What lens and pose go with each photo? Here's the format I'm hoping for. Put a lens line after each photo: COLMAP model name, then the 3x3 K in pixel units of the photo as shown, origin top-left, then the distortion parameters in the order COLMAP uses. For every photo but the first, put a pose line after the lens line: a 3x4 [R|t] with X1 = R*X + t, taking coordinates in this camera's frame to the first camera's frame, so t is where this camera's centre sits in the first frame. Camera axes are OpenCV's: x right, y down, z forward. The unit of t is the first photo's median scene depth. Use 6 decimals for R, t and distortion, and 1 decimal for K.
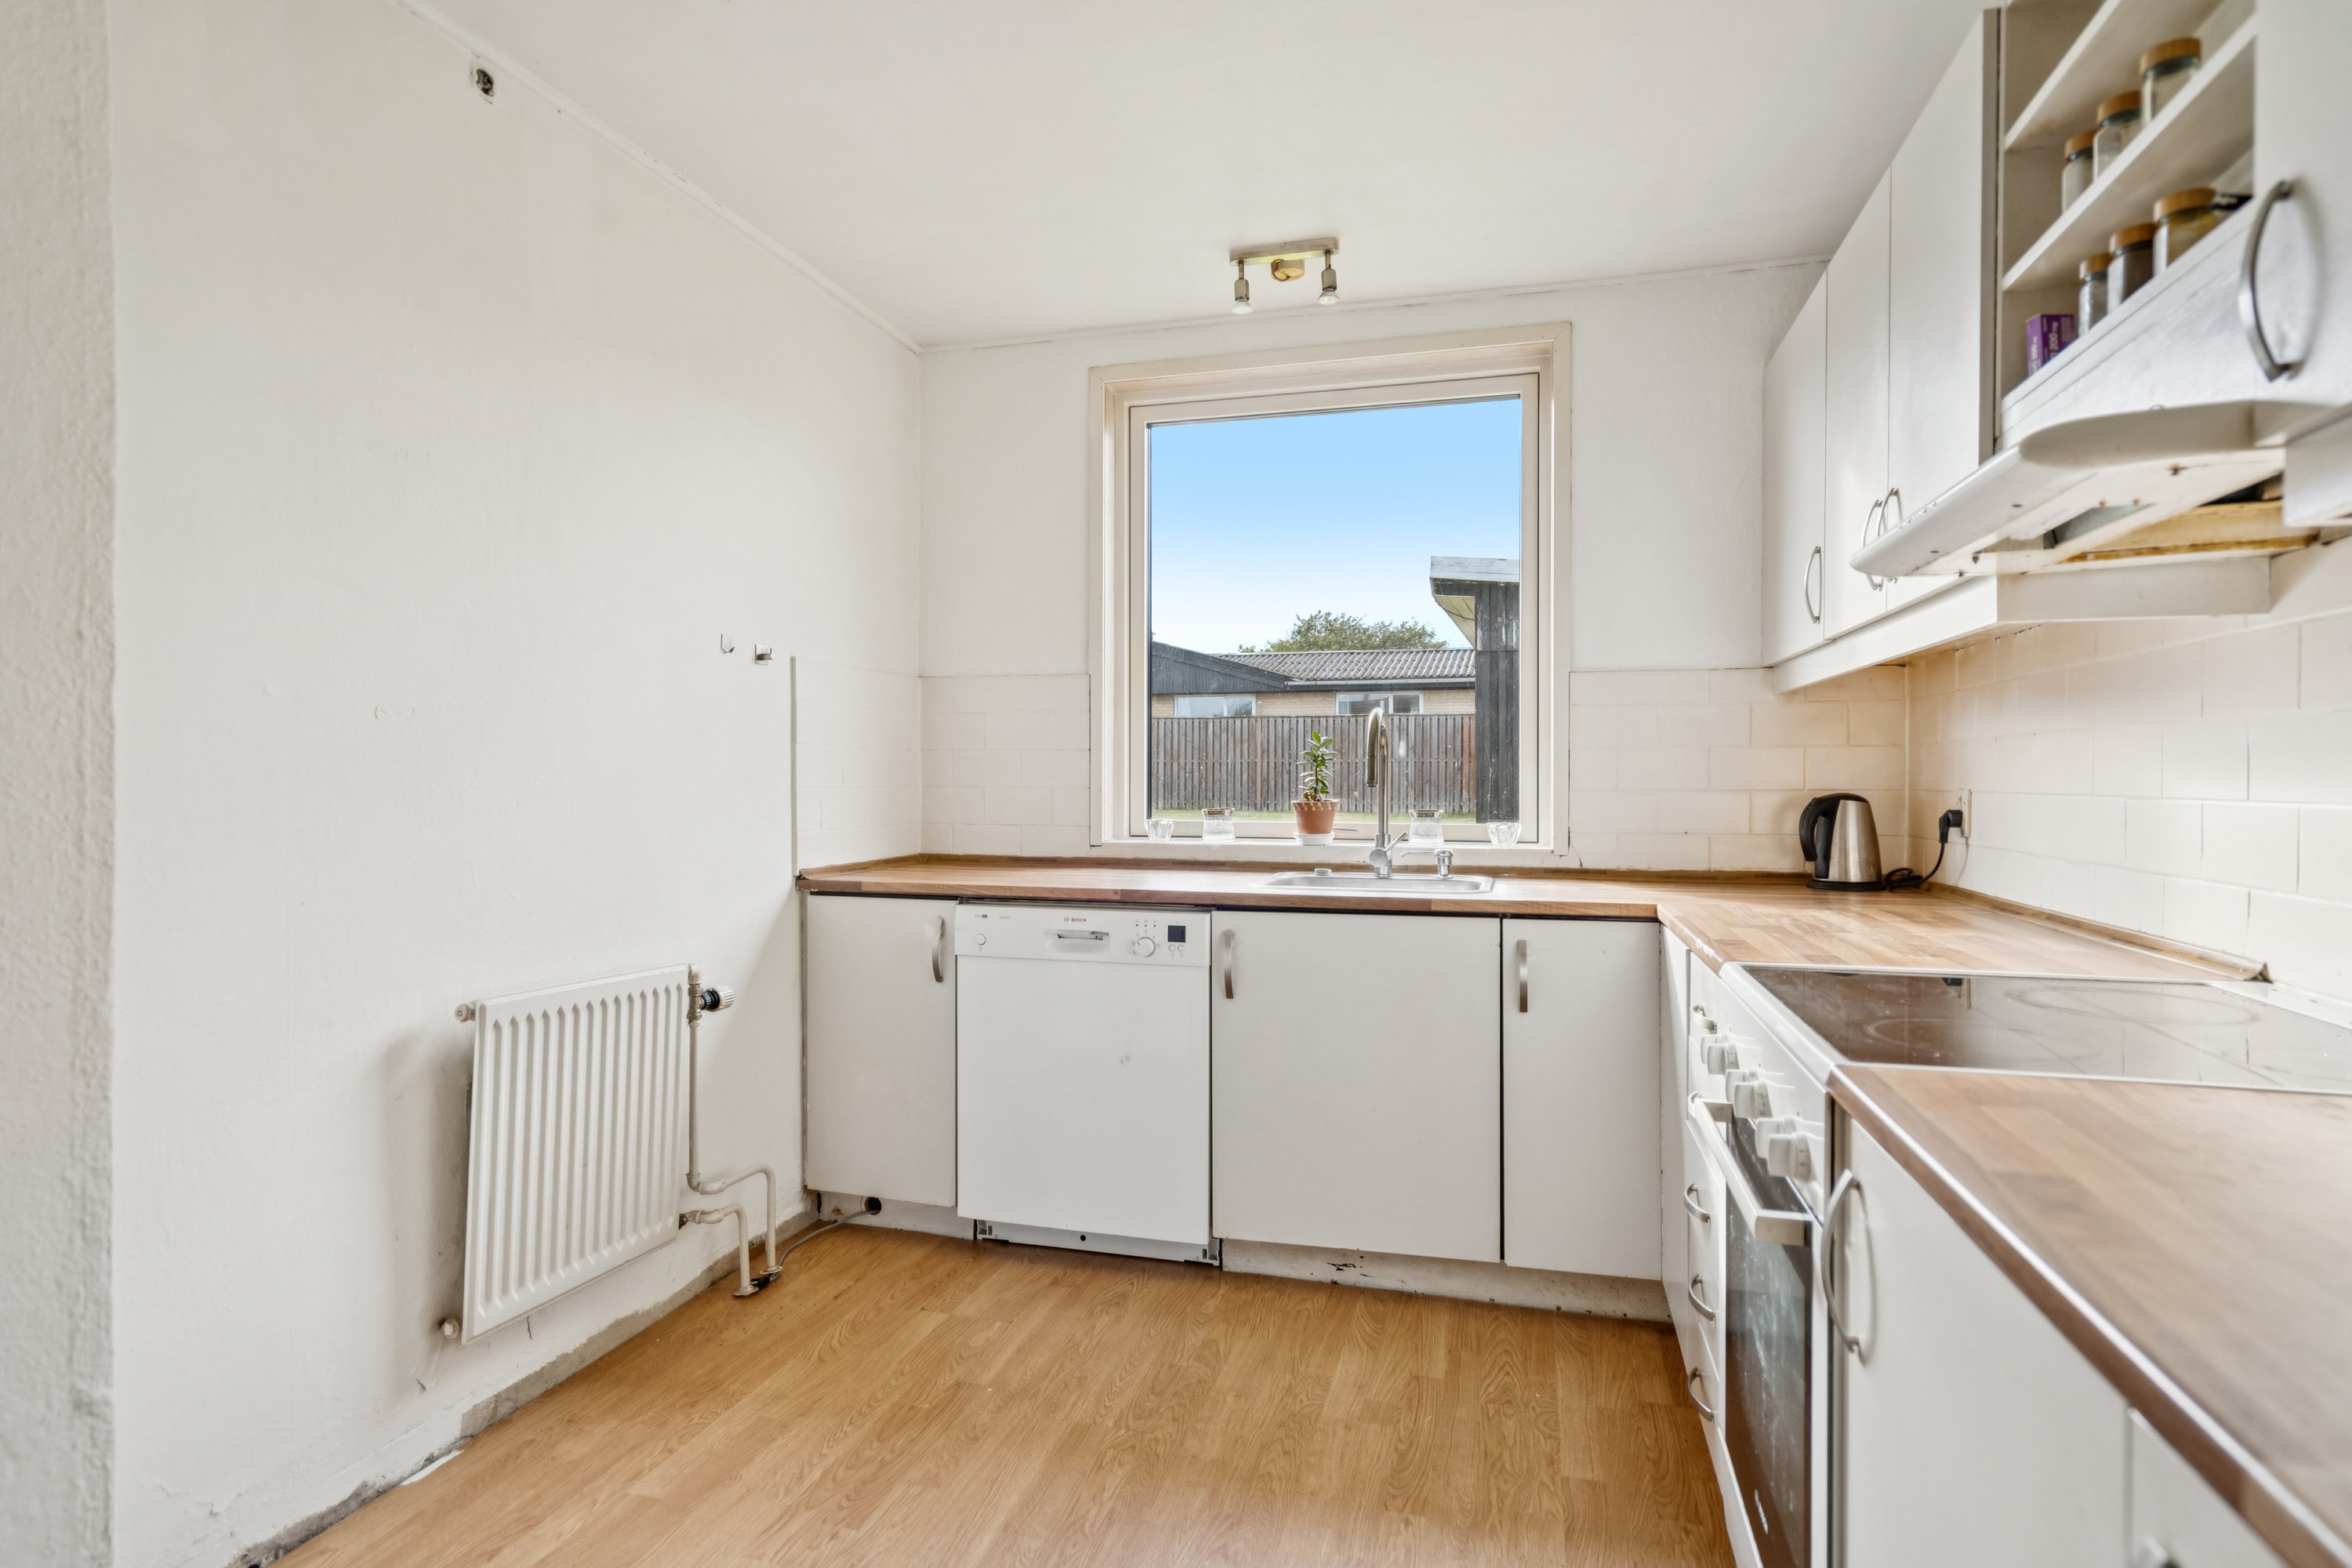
lens RADIAL K [[1218.8, 0, 1186.2], [0, 1218.8, 781.0], [0, 0, 1]] dist [0.004145, -0.000018]
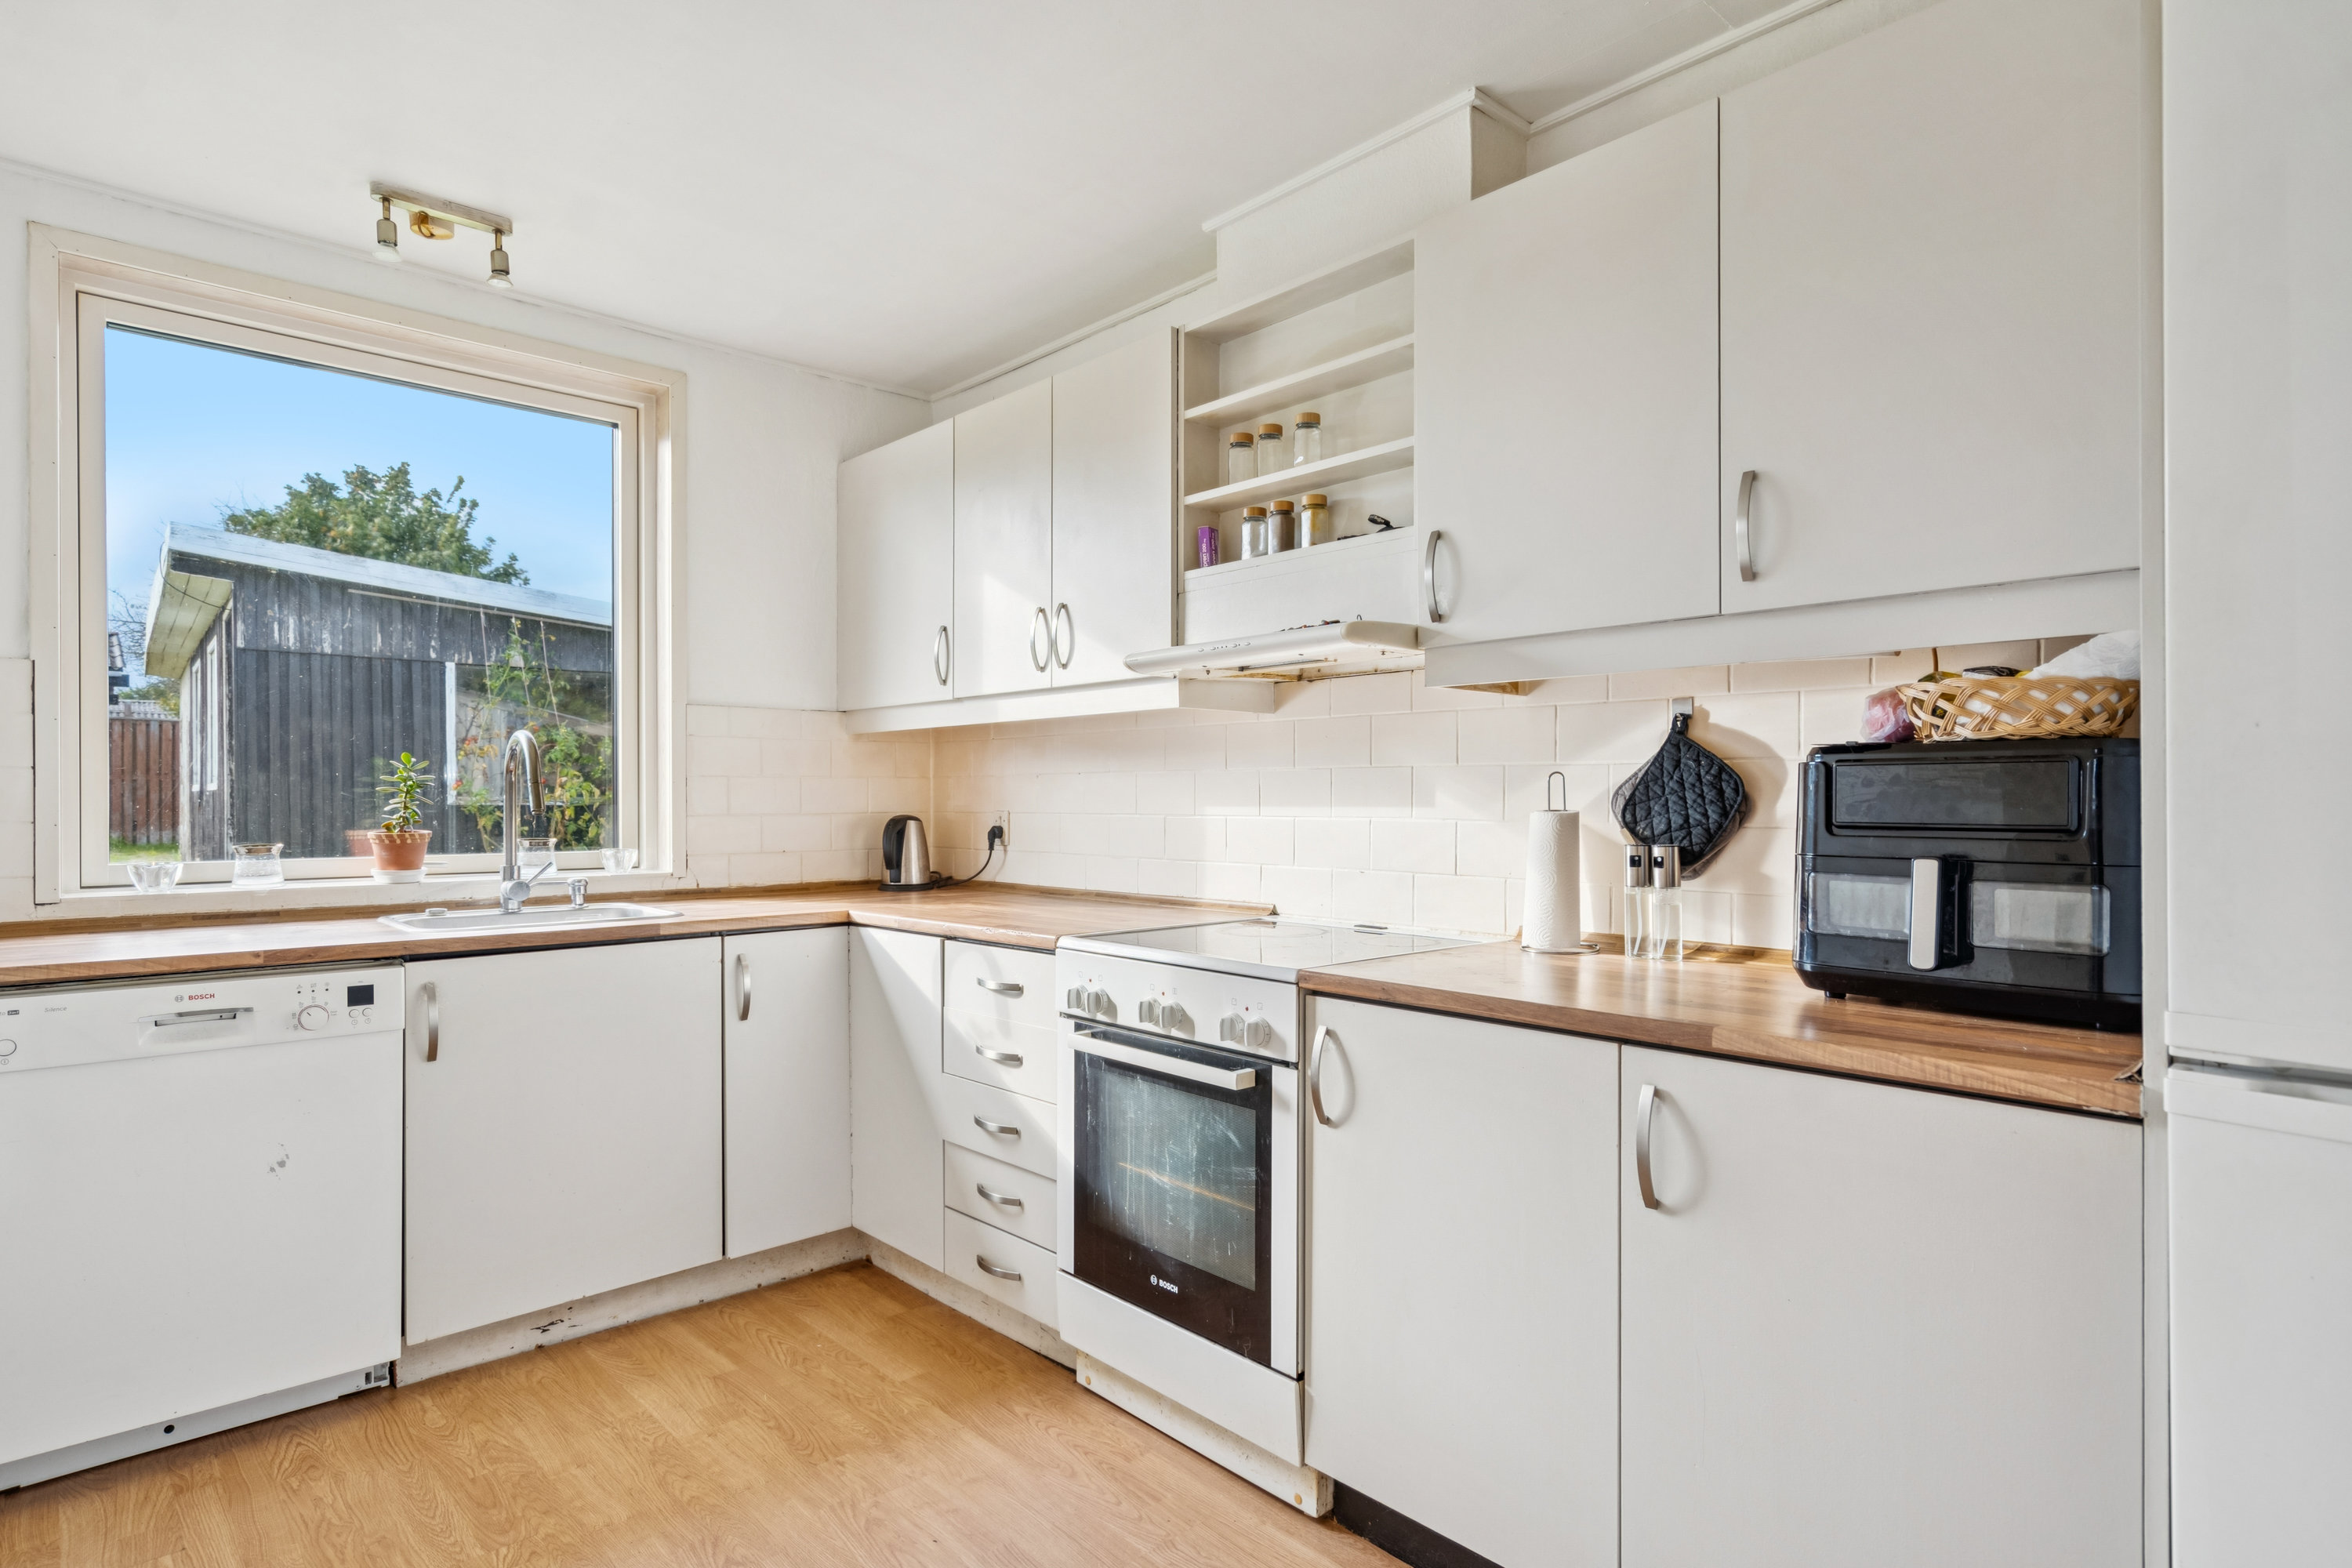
lens RADIAL K [[1218.8, 0, 1188.1], [0, 1218.8, 794.4], [0, 0, 1]] dist [0.004145, -0.000018]
pose [[0.524264, 0.001508, 0.851554, -0.418360], [0.004445, 0.999980, -0.004507, -0.004841], [-0.851544, 0.006148, 0.524247, 0.086410]]
